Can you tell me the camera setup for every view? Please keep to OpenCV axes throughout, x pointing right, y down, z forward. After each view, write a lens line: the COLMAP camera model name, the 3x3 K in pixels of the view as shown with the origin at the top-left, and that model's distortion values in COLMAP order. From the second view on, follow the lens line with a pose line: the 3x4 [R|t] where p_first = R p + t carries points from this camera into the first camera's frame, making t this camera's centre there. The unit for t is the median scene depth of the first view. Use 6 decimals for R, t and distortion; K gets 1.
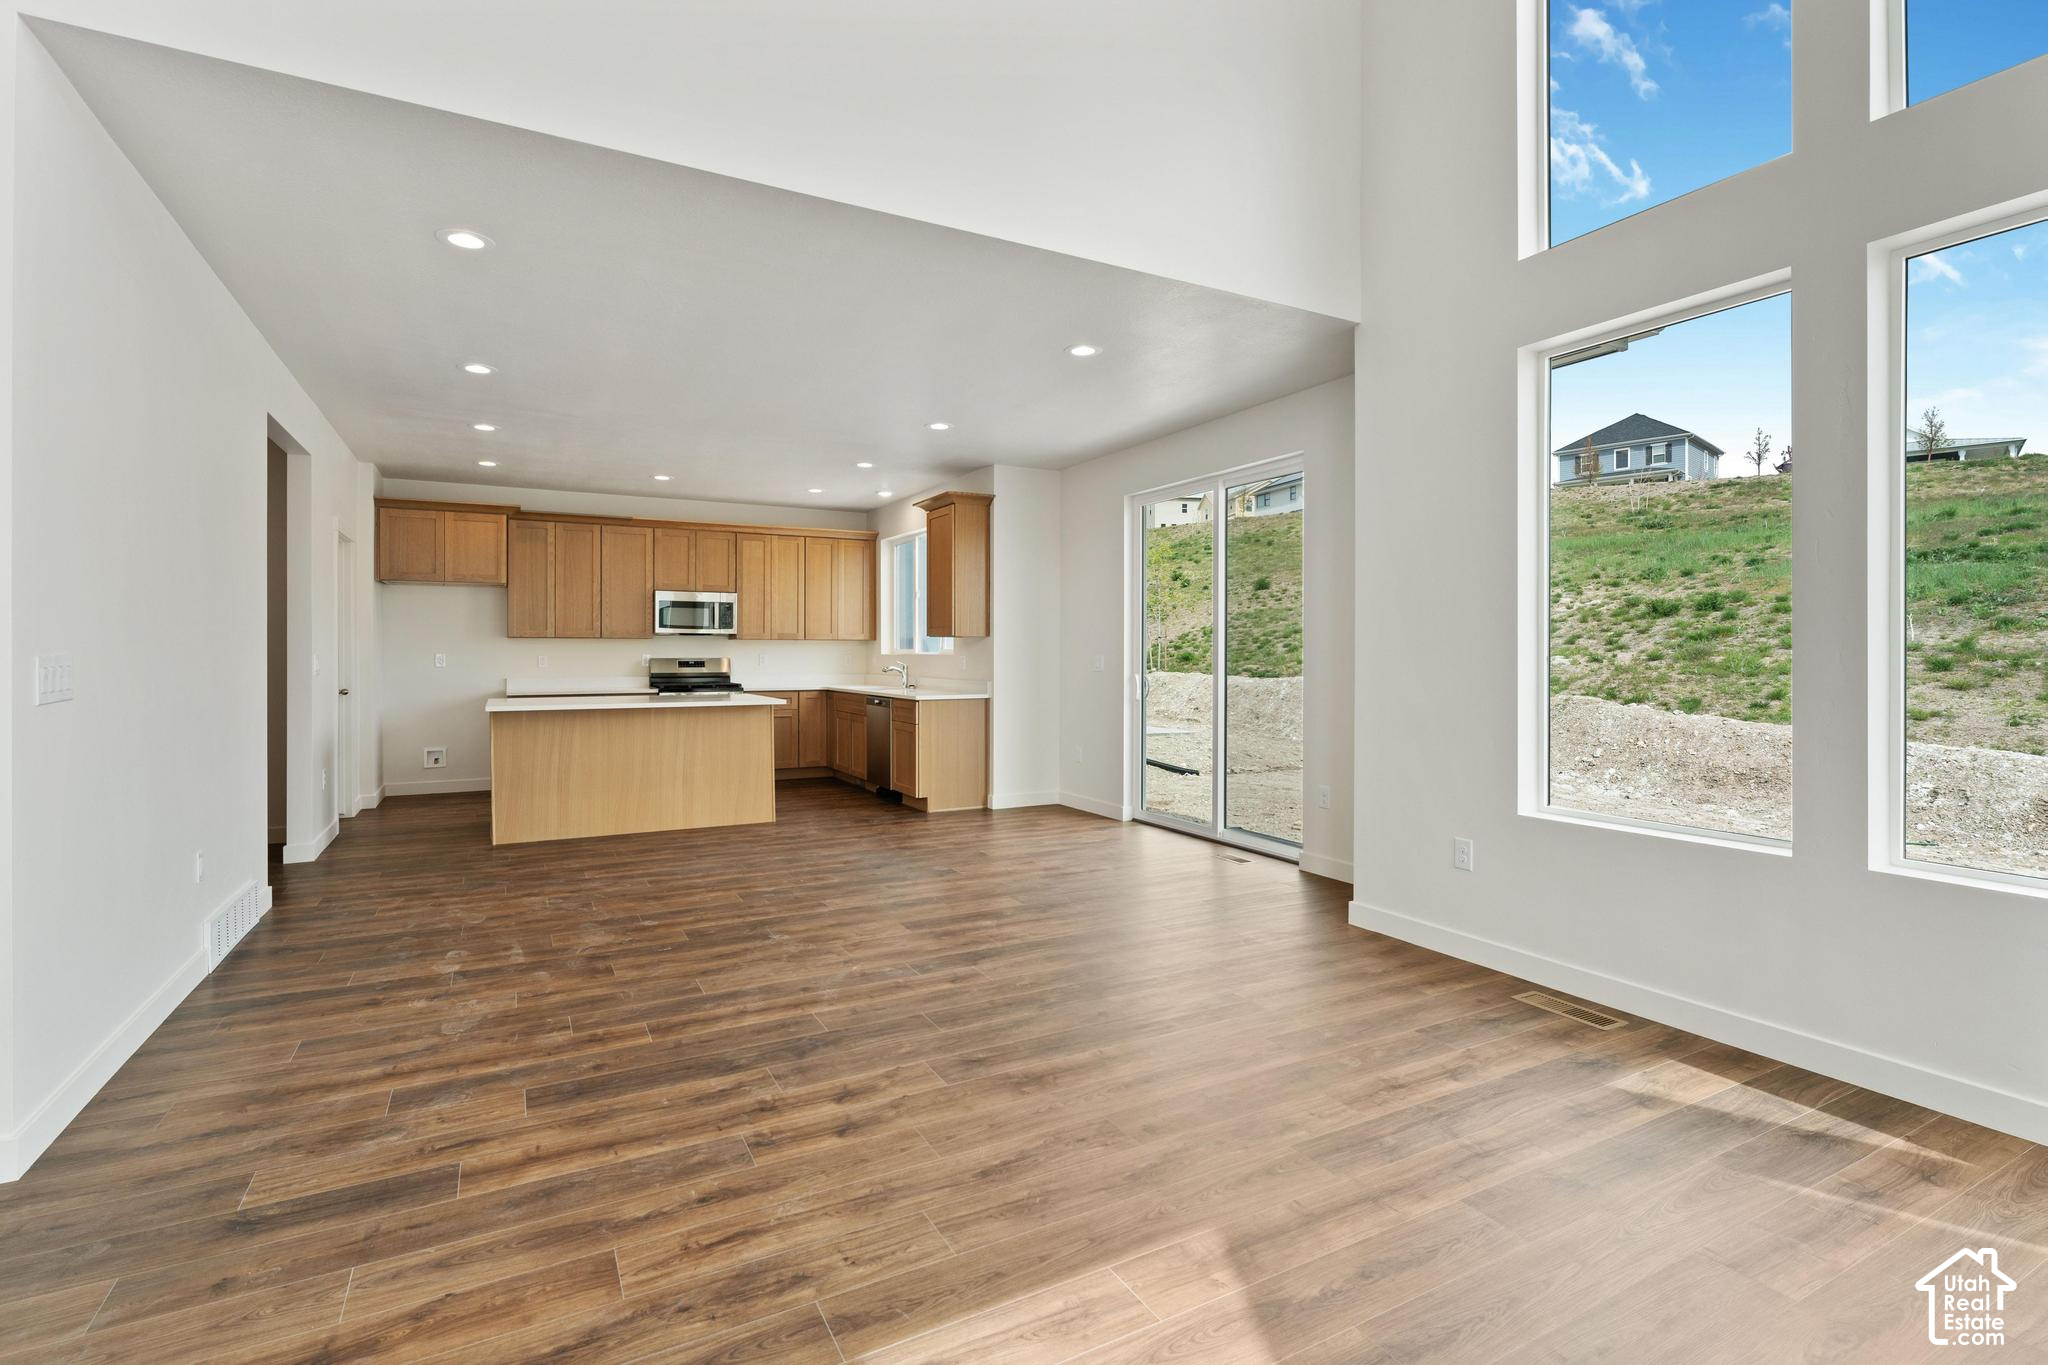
lens RADIAL K [[950.8, 0, 1006.1], [0, 950.8, 652.5], [0, 0, 1]] dist [-0.000954, -0.001372]
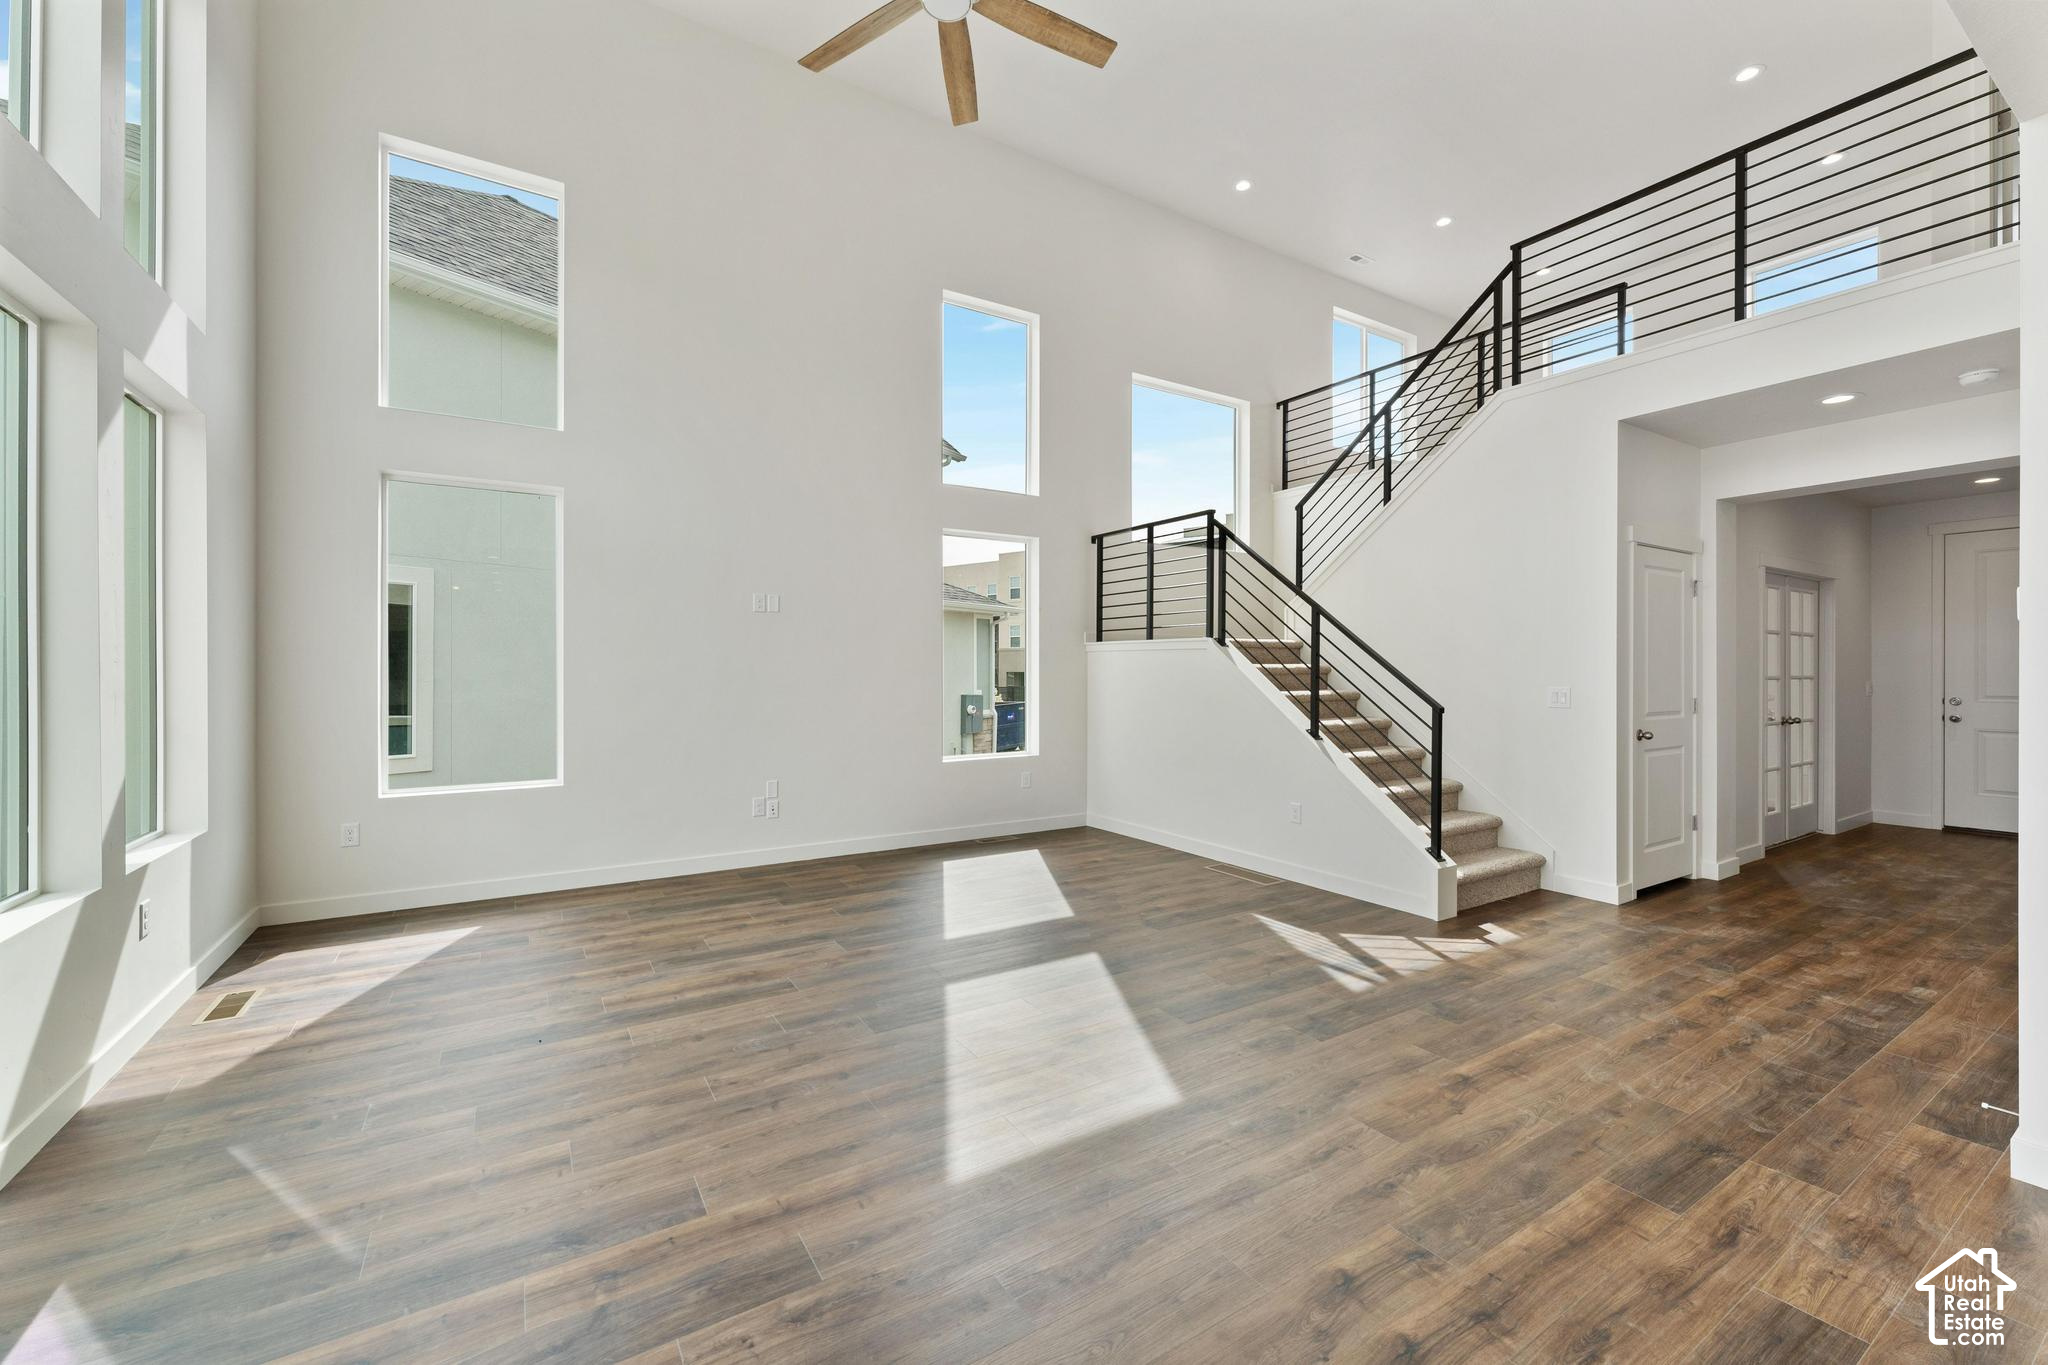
lens RADIAL K [[812.0, 0, 1023.8], [0, 812.0, 674.4], [0, 0, 1]] dist [-0.002146, -0.000527]
pose [[-0.996828, -0.001253, -0.079573, 0.056046], [-0.001489, 0.999995, 0.002899, -0.009957], [0.079569, 0.003008, -0.996825, 0.556930]]
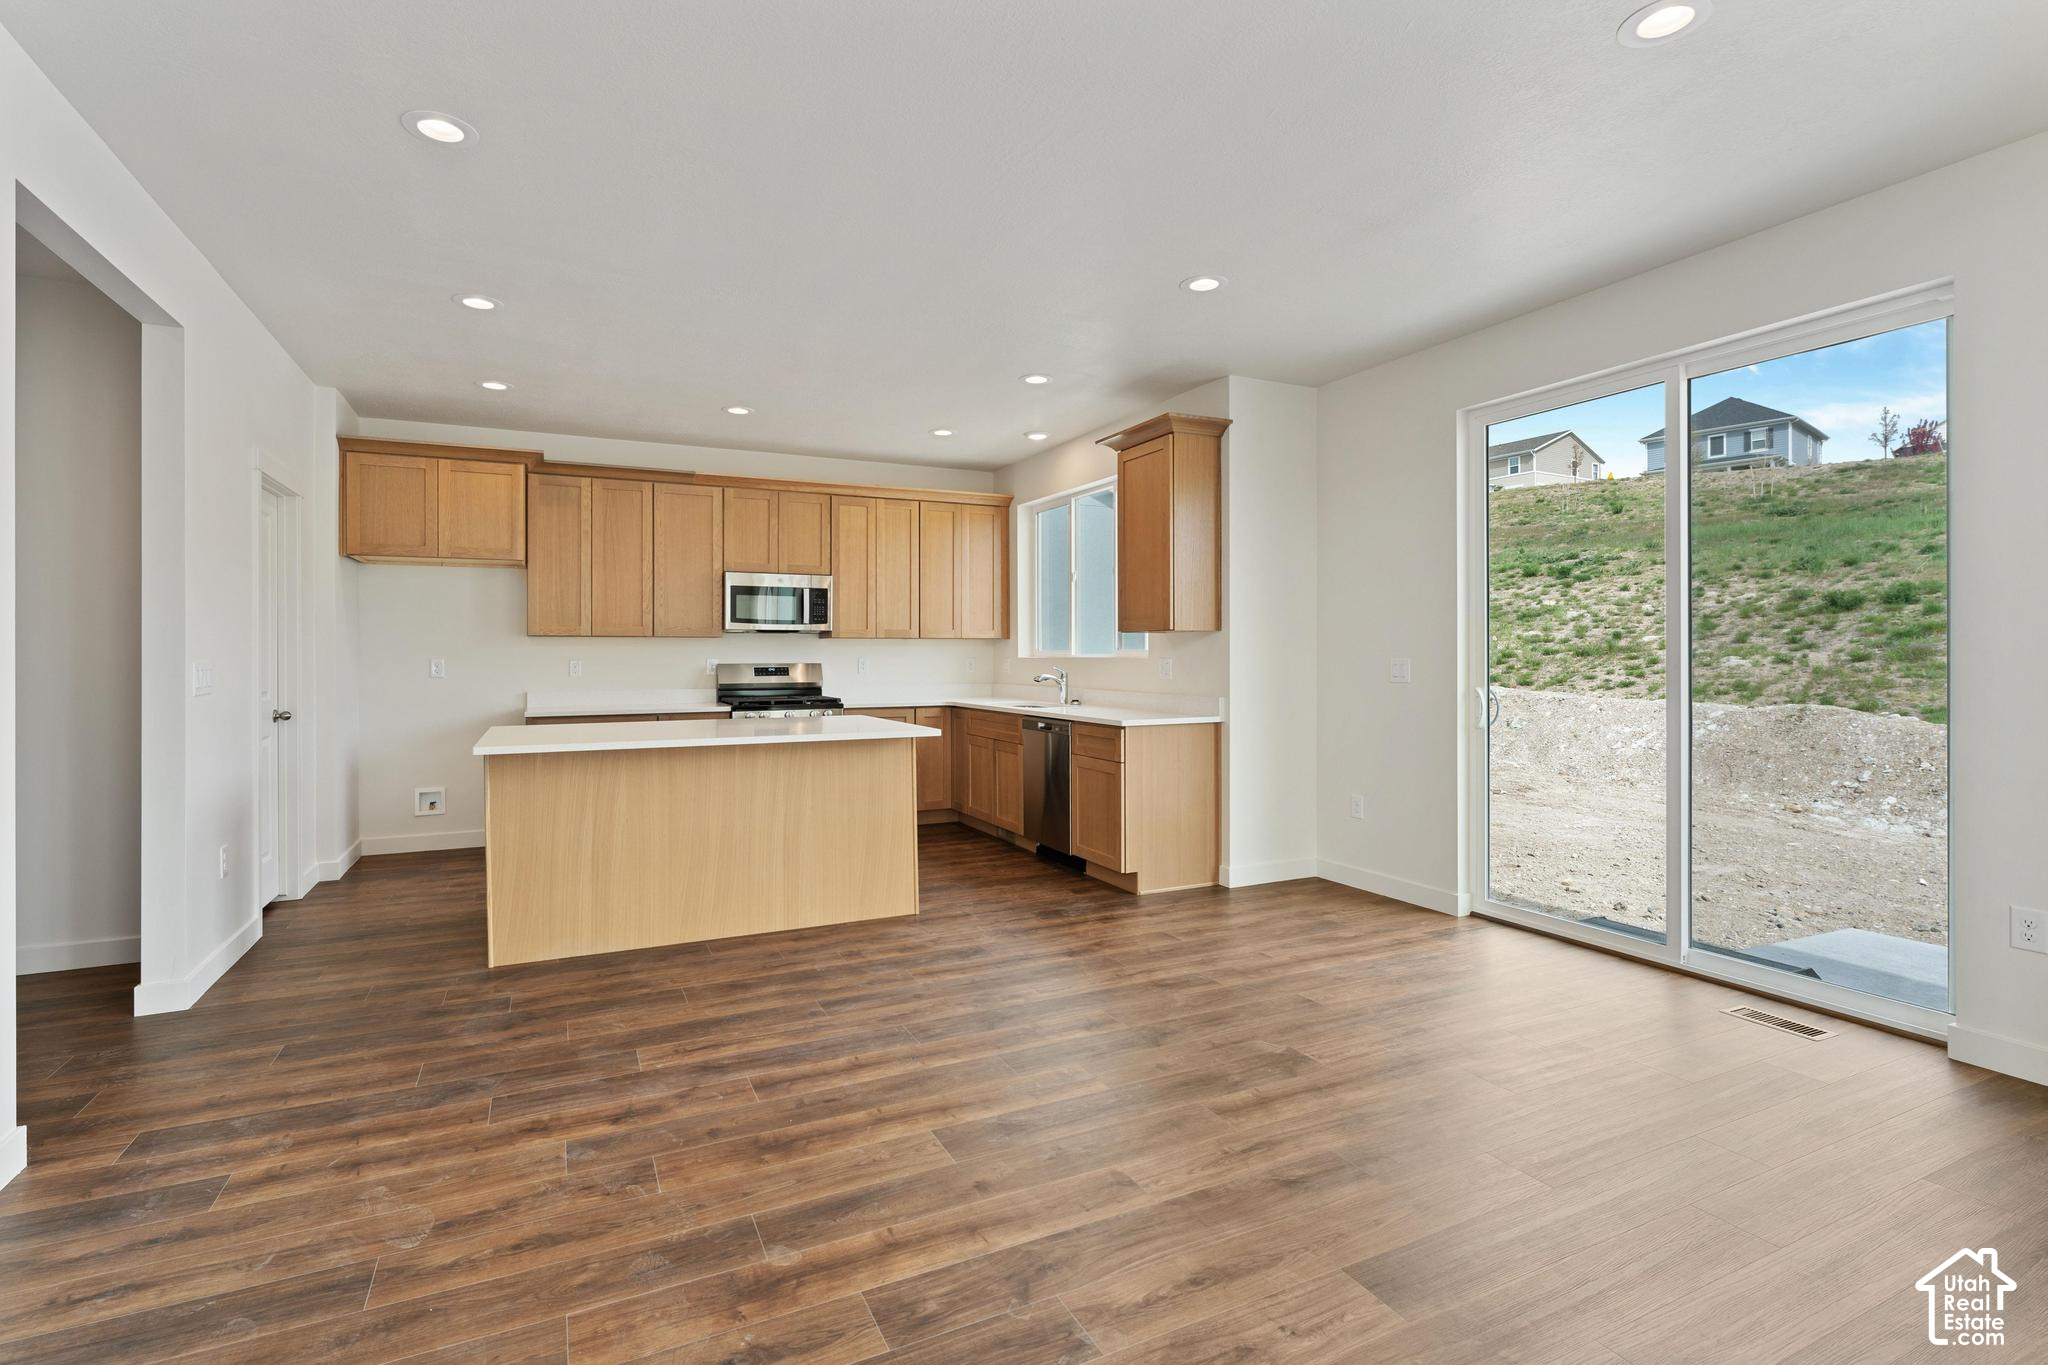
lens RADIAL K [[950.8, 0, 997.5], [0, 950.8, 655.2], [0, 0, 1]] dist [-0.000954, -0.001372]
pose [[0.998901, -0.003220, -0.046759, -0.148531], [0.003240, 0.999995, 0.000355, -0.000259], [0.046758, -0.000506, 0.998906, 0.327972]]
